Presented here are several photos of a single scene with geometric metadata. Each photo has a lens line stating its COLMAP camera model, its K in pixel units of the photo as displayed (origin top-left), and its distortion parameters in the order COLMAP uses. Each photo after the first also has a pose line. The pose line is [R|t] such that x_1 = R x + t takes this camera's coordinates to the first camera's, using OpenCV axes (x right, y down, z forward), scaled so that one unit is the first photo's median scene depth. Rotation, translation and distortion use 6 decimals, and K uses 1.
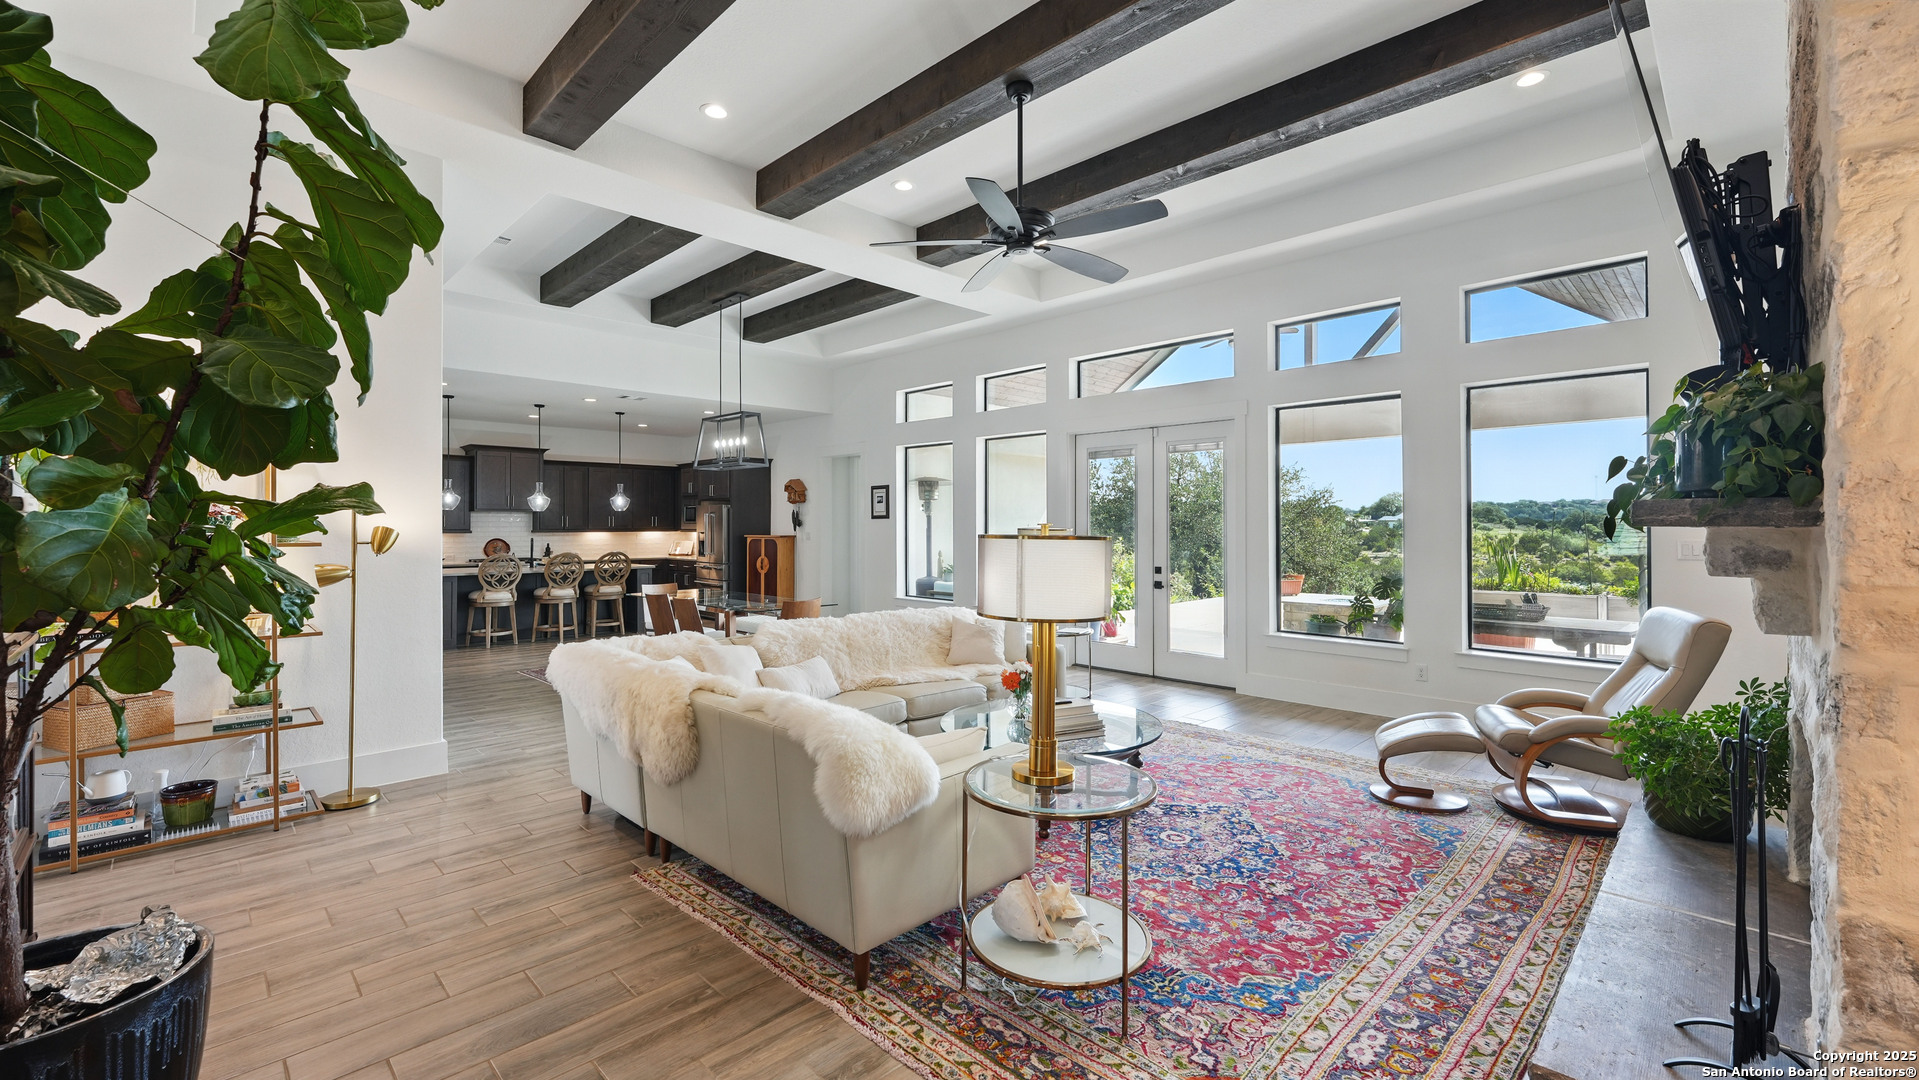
lens RADIAL K [[814.7, 0, 963.5], [0, 814.7, 515.9], [0, 0, 1]] dist [-0.002582, 0.000241]
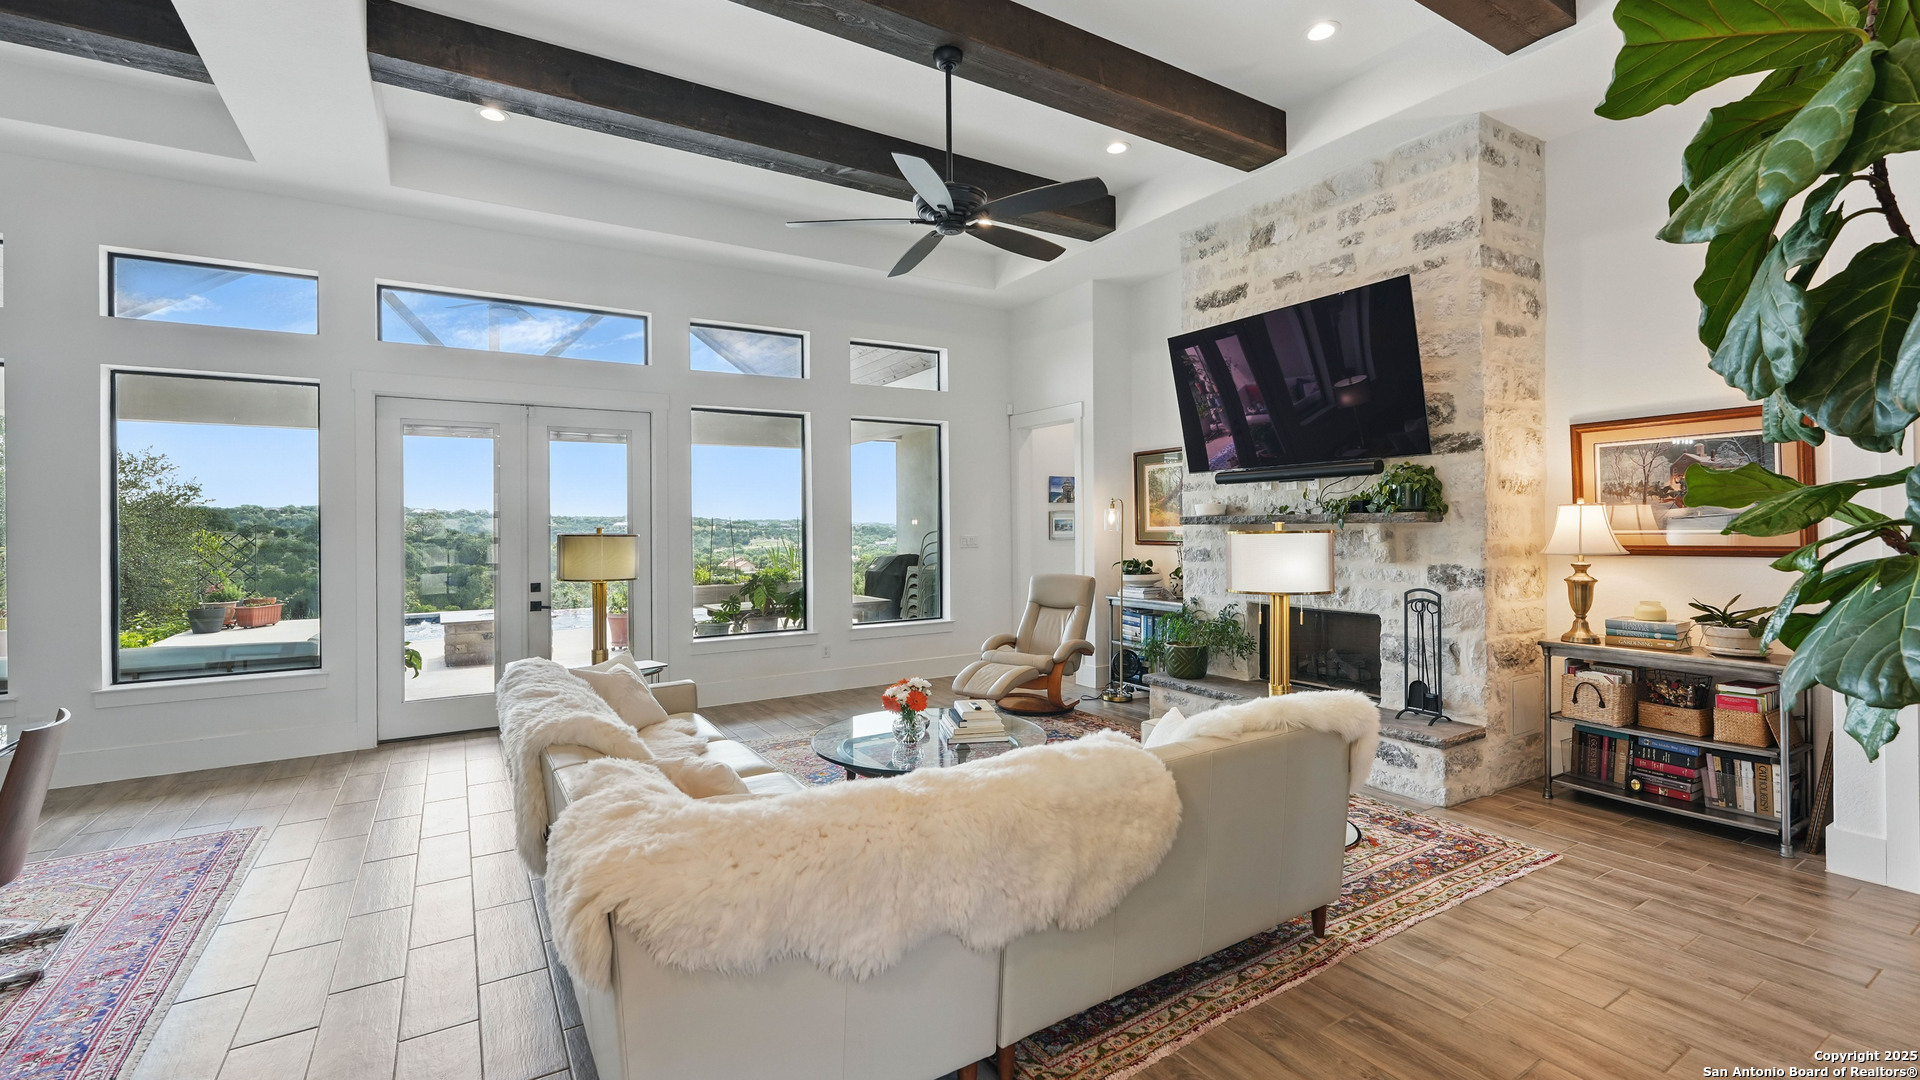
lens RADIAL K [[814.1, 0, 960.0], [0, 814.1, 540.0], [0, 0, 1]] dist [-0.003037, -0.000245]
pose [[0.212004, -0.017371, 0.977114, -0.832134], [-0.003297, 0.999824, 0.018490, 0.006957], [-0.977263, -0.007142, 0.211909, 0.786947]]
